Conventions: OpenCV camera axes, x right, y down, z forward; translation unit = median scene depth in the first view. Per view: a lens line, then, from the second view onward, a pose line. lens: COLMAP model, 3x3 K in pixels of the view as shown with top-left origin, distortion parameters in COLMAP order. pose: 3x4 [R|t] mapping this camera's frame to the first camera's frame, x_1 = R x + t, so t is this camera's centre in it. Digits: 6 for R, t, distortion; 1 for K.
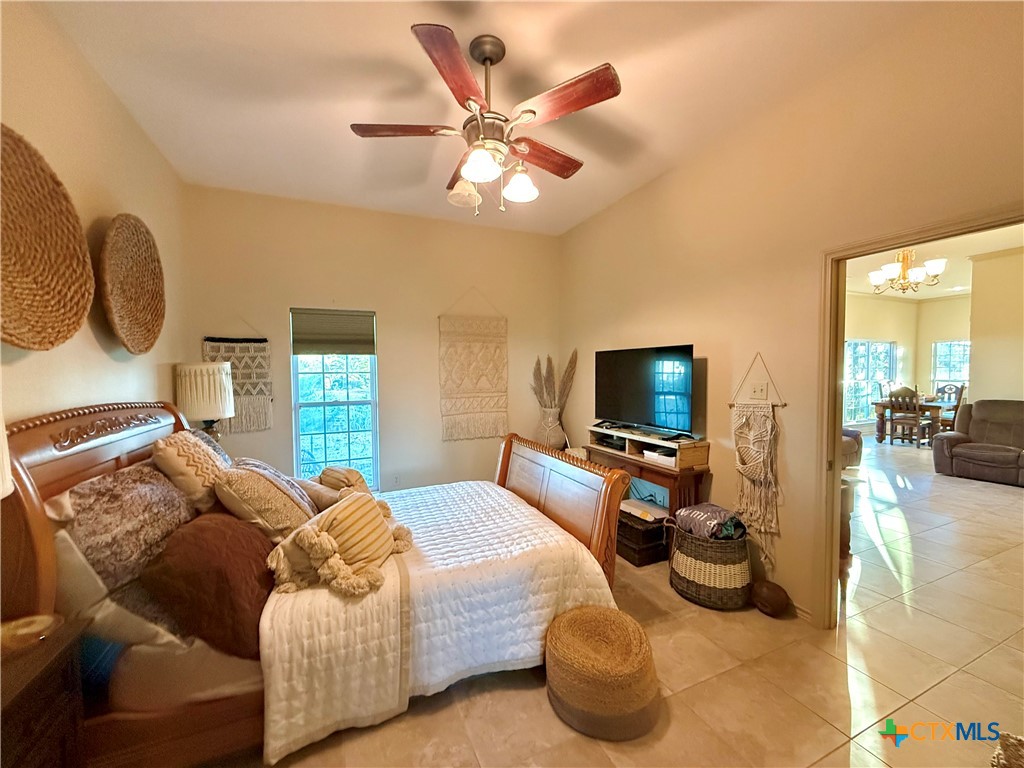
lens RADIAL K [[408.5, 0, 497.4], [0, 408.5, 382.6], [0, 0, 1]] dist [0.002994, -0.001781]
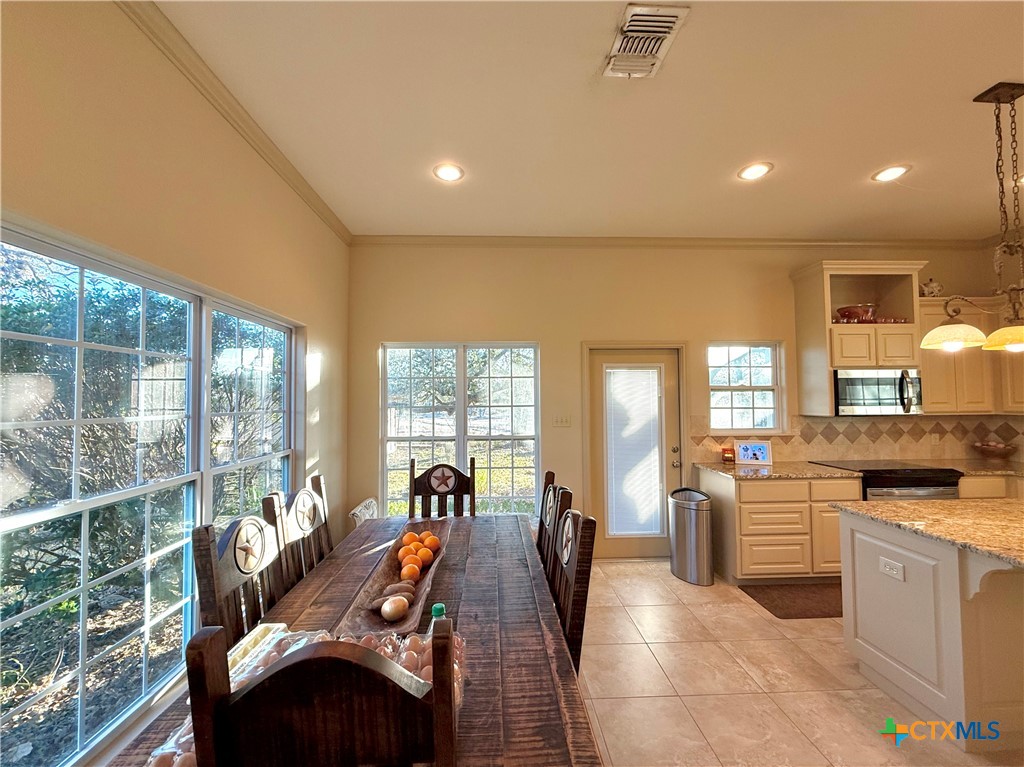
lens RADIAL K [[408.5, 0, 512.4], [0, 408.5, 385.9], [0, 0, 1]] dist [0.002994, -0.001781]
pose [[0.345161, 0.029780, 0.938071, 0.892913], [0.041075, 0.998060, -0.046798, -0.040607], [-0.937644, 0.054684, 0.343268, 0.900375]]
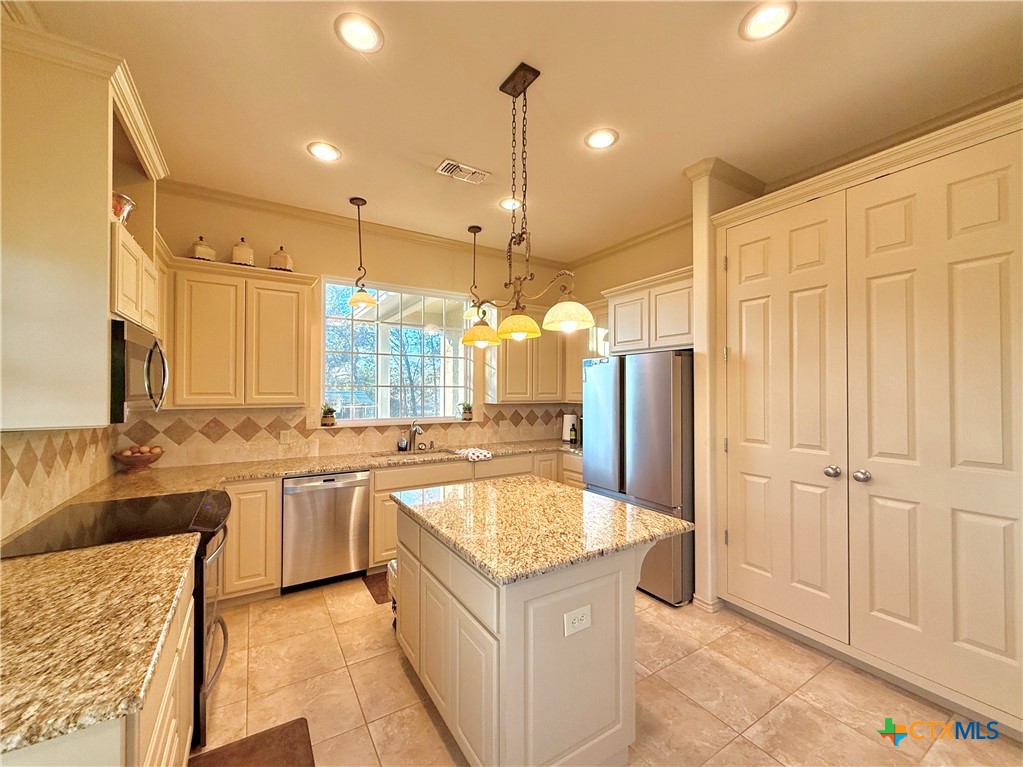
lens RADIAL K [[408.1, 0, 510.9], [0, 408.1, 388.4], [0, 0, 1]] dist [0.002994, -0.001781]
pose [[-0.986225, -0.003081, -0.165380, 1.292800], [-0.007749, 0.999589, 0.027587, -0.037358], [0.165227, 0.028489, -0.985844, 0.945206]]
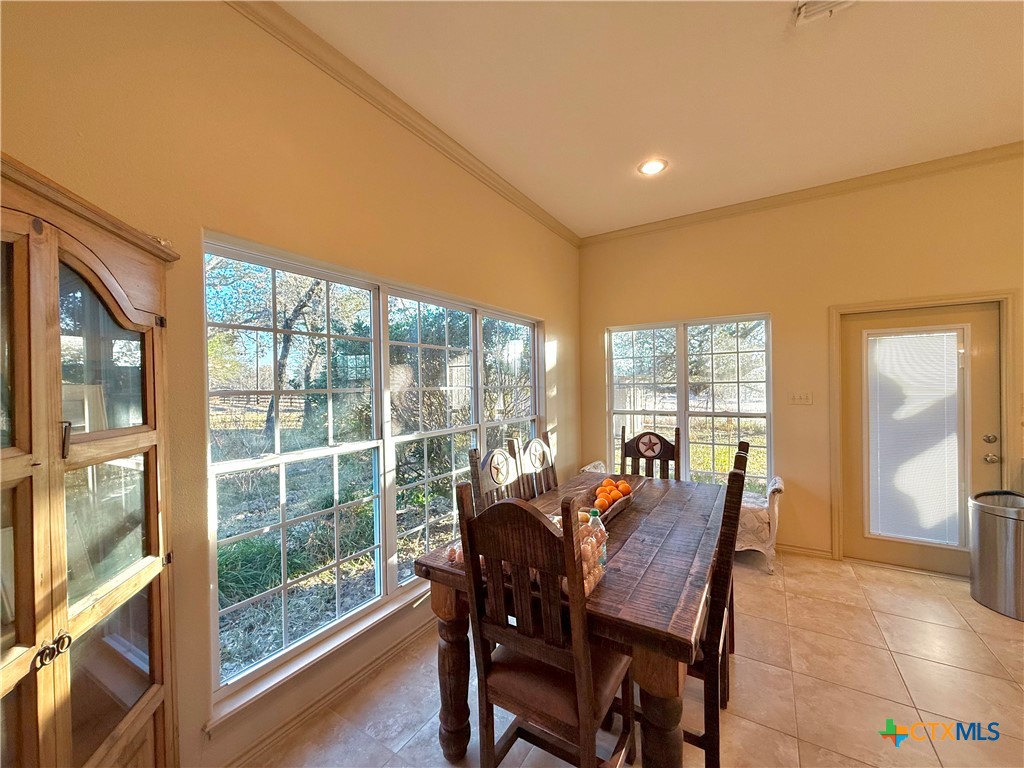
lens RADIAL K [[408.5, 0, 518.4], [0, 408.5, 385.8], [0, 0, 1]] dist [0.002994, -0.001781]
pose [[0.811081, -0.013139, 0.584786, 0.870208], [0.037331, 0.998872, -0.029334, -0.031062], [-0.583741, 0.045623, 0.810657, 0.835339]]
